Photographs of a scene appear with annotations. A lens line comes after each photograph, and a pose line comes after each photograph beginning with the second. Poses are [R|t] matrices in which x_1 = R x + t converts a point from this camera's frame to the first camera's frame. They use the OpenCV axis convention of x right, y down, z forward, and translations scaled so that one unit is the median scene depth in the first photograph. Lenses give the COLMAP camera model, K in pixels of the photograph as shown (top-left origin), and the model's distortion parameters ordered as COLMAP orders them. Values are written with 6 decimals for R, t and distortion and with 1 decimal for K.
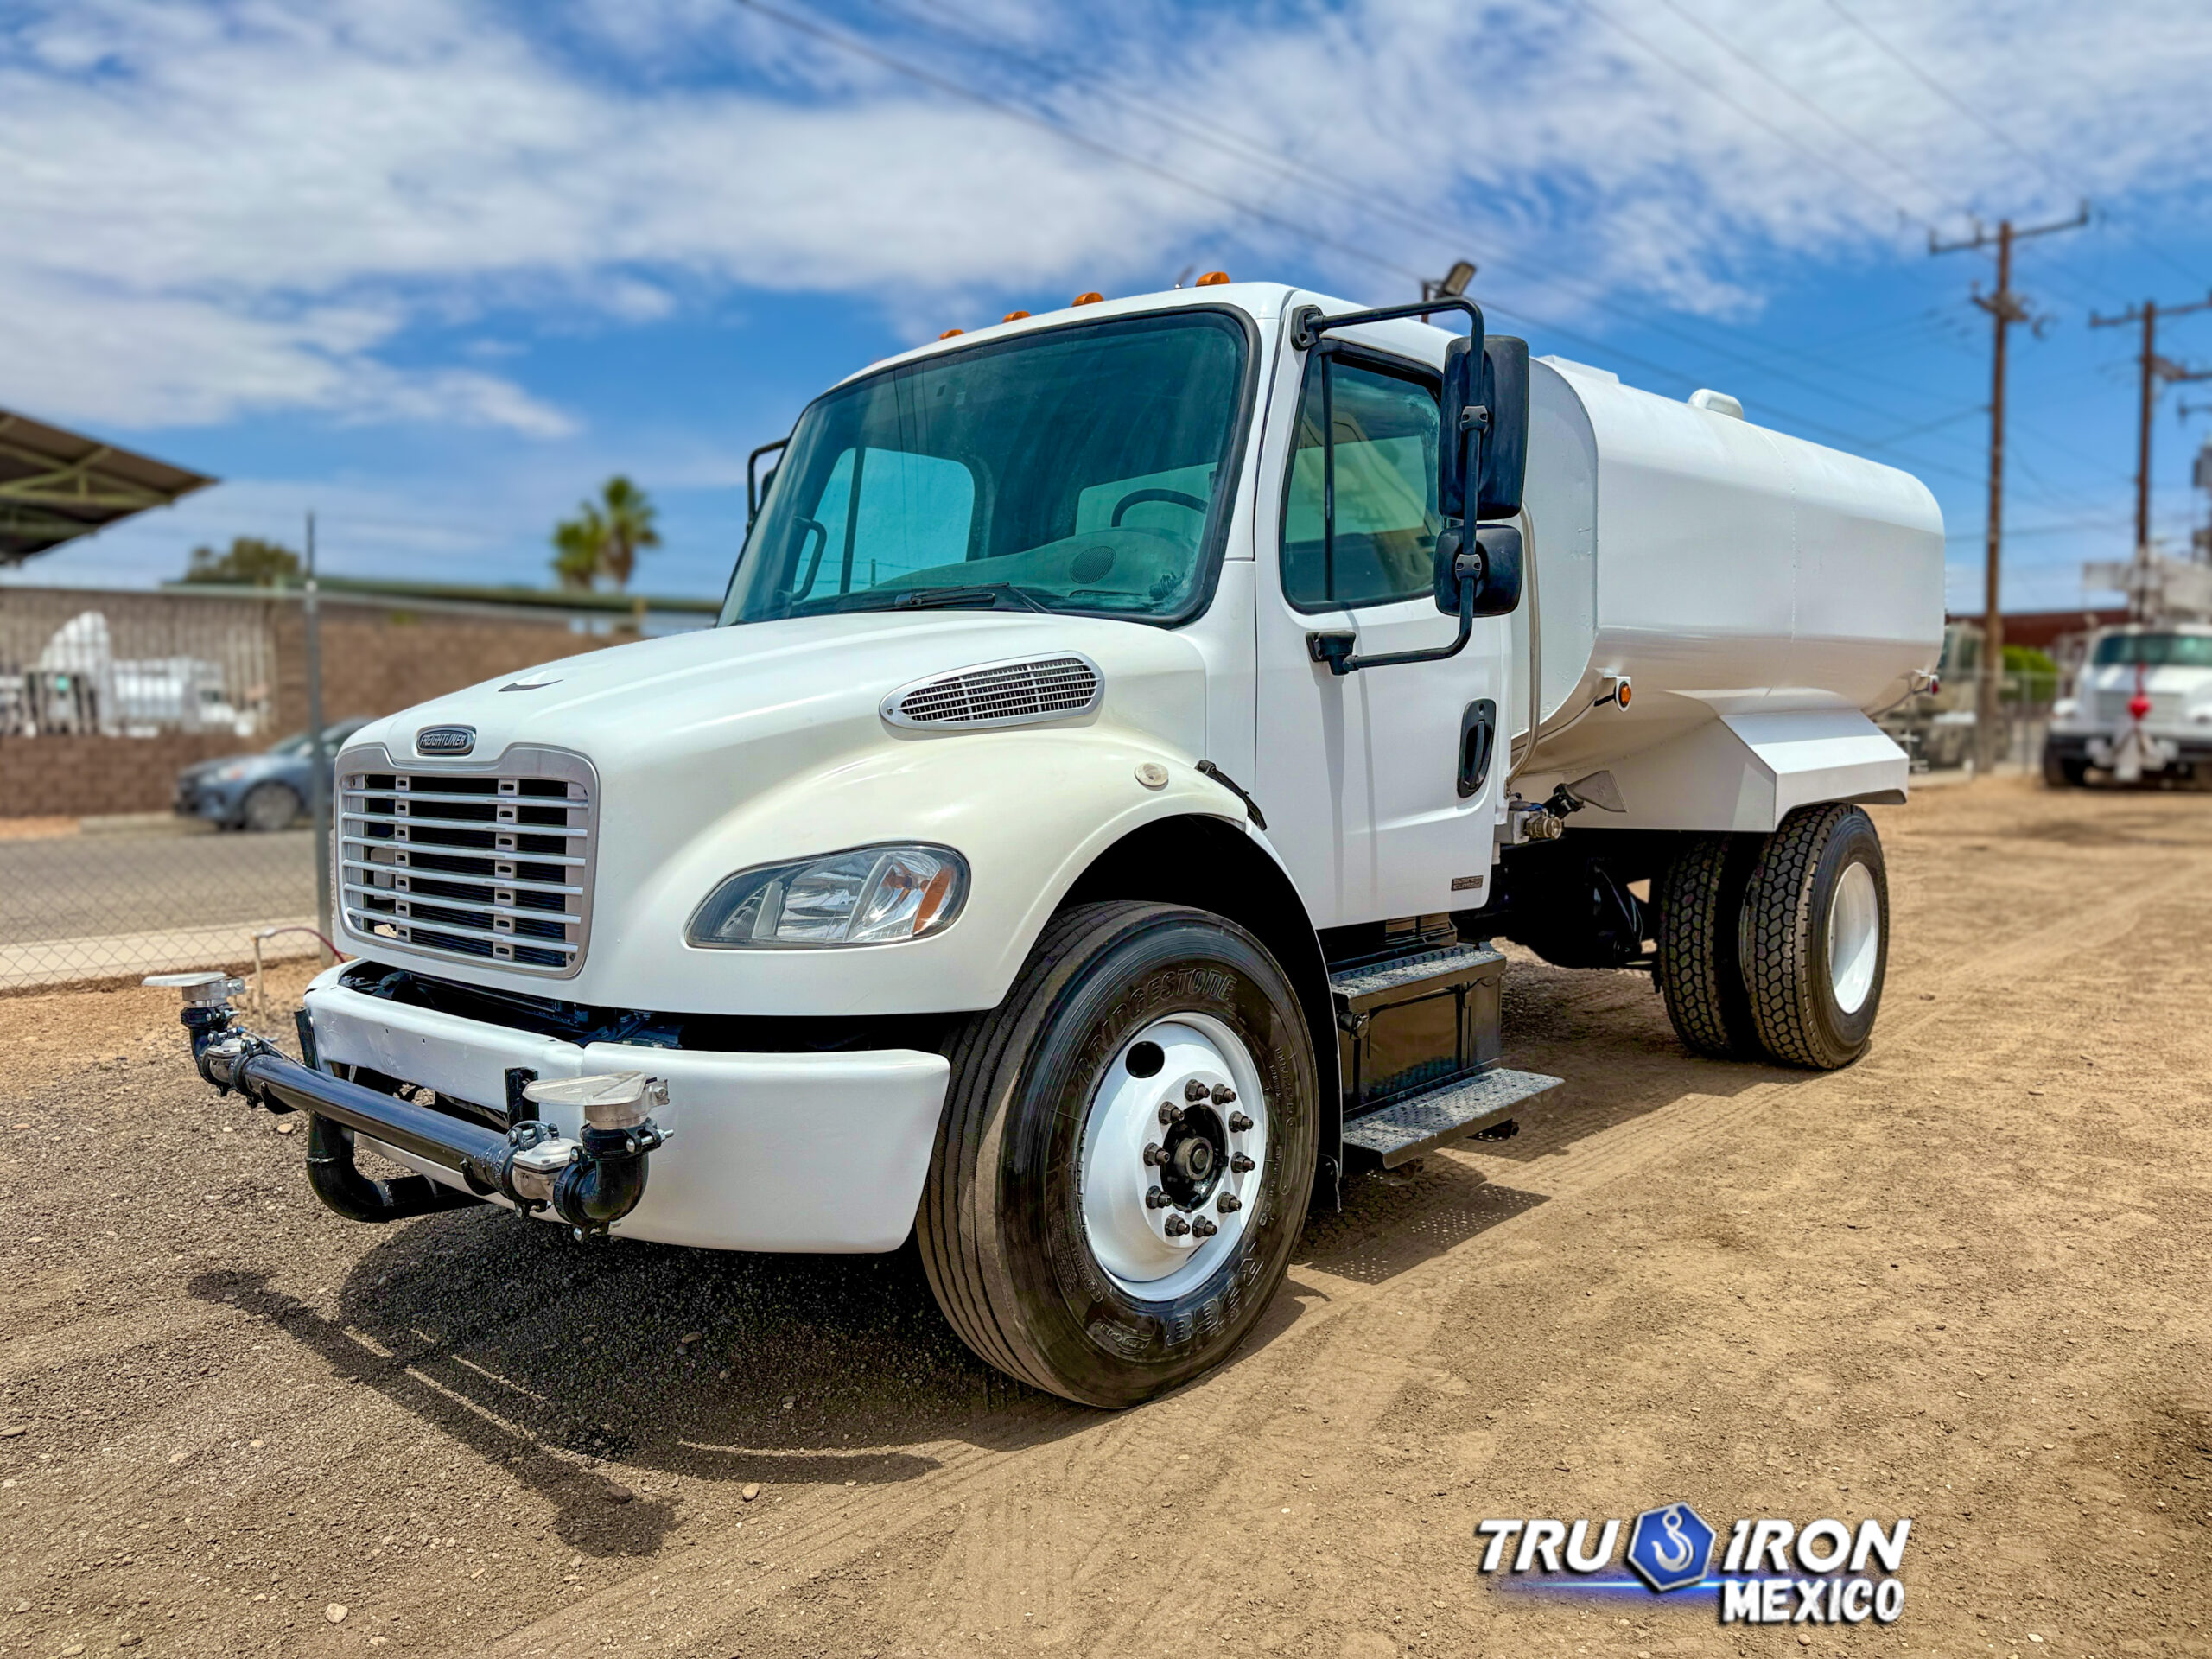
lens RADIAL K [[1580.6, 0, 1109.1], [0, 1580.6, 822.7], [0, 0, 1]] dist [-0.004921, -0.001116]
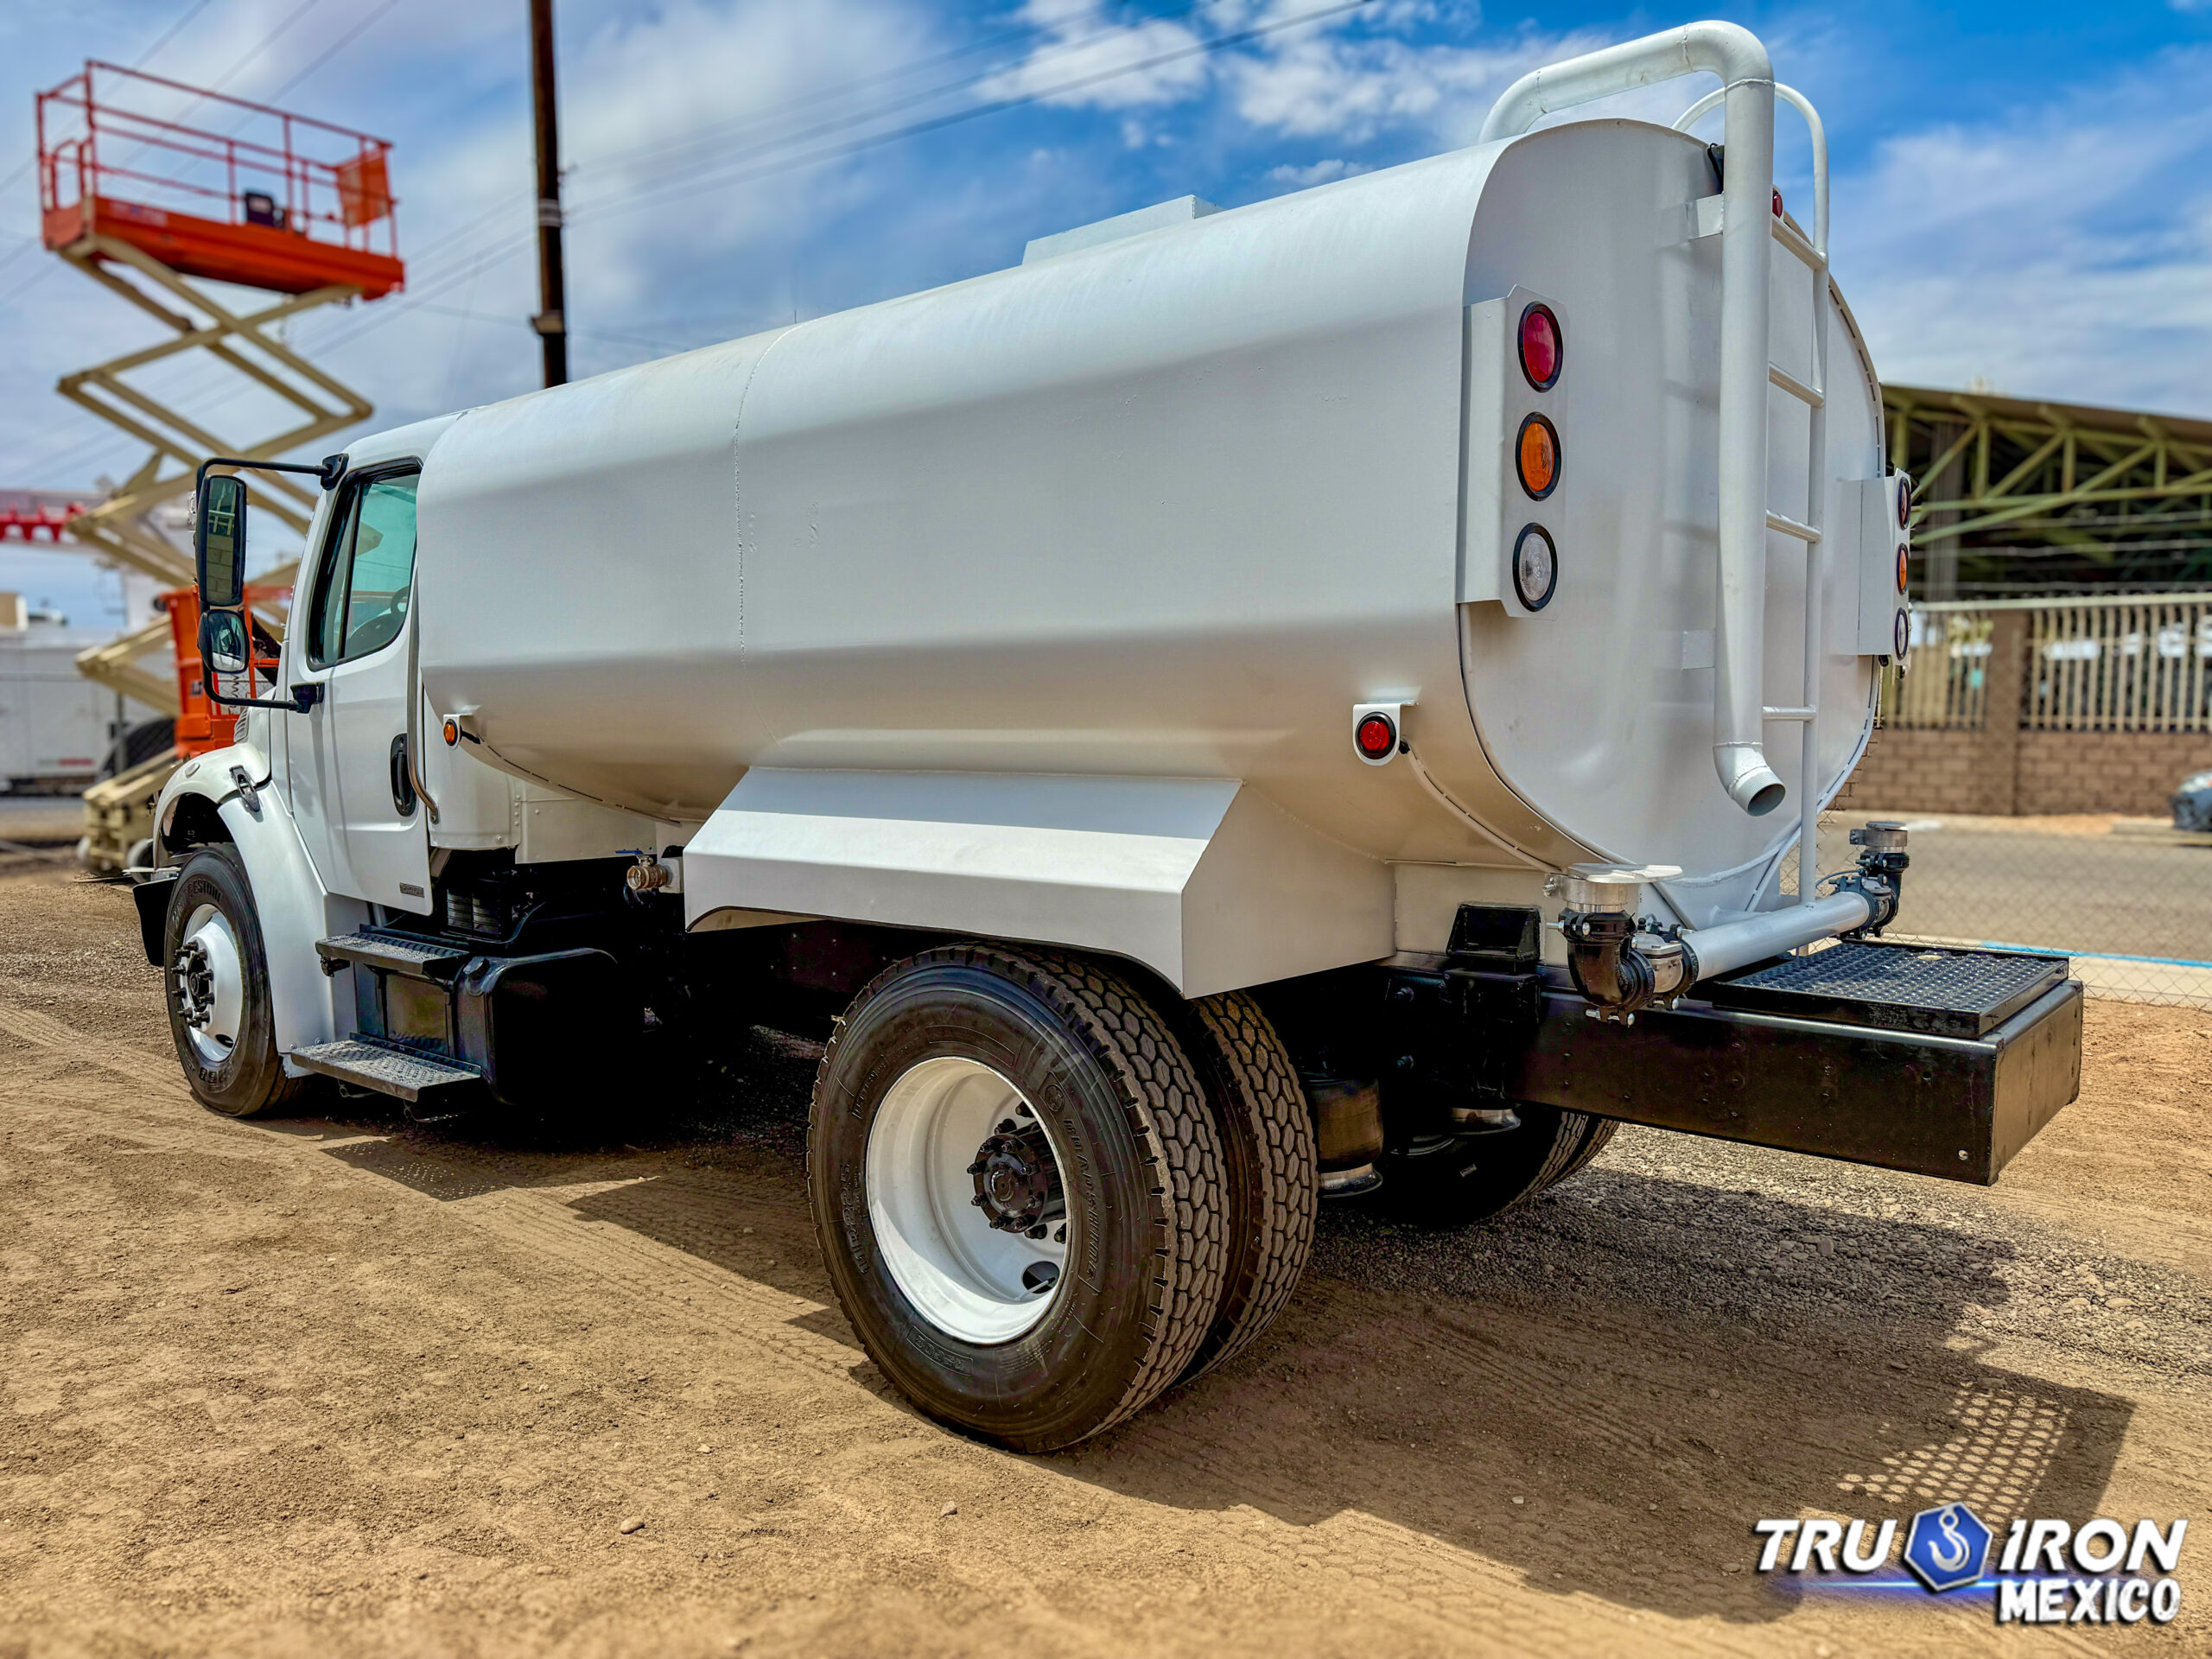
lens RADIAL K [[1580.6, 0, 1109.5], [0, 1580.6, 838.6], [0, 0, 1]] dist [-0.004921, -0.001116]
pose [[0.043108, 0.085656, -0.995392, 1.437051], [-0.076993, 0.993640, 0.082171, -0.138508], [0.996099, 0.073096, 0.049429, 1.472625]]
